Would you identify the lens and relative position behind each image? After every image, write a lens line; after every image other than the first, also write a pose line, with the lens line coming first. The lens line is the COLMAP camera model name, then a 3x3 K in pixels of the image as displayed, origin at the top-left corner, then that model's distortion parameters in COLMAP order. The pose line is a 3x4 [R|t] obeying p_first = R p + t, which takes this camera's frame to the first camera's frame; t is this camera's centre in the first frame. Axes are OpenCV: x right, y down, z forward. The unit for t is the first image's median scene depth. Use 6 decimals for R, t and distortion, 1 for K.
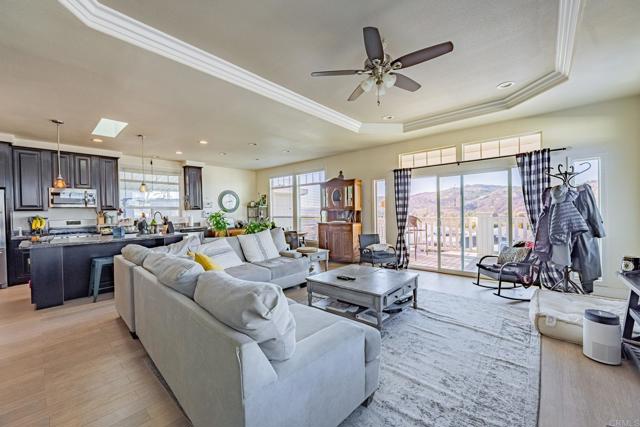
lens RADIAL K [[254.9, 0, 320.0], [0, 254.9, 213.5], [0, 0, 1]] dist [-0.001168, -0.000229]
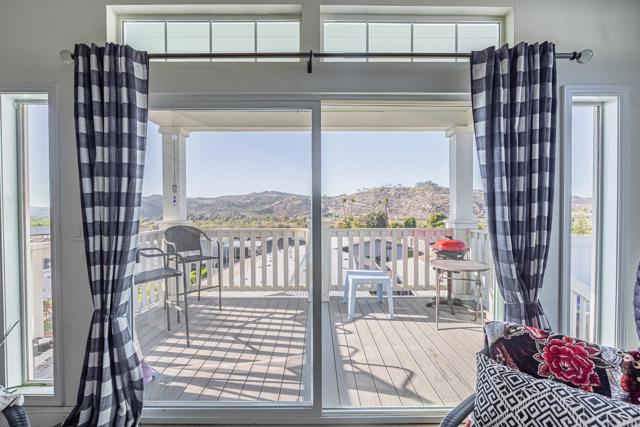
lens RADIAL K [[260.6, 0, 318.9], [0, 260.6, 216.4], [0, 0, 1]] dist [-0.000745, -0.000136]
pose [[0.748657, 0.007961, 0.662909, 0.310897], [-0.007915, 0.999964, -0.003071, -0.014008], [-0.662910, -0.002948, 0.748693, 0.682839]]
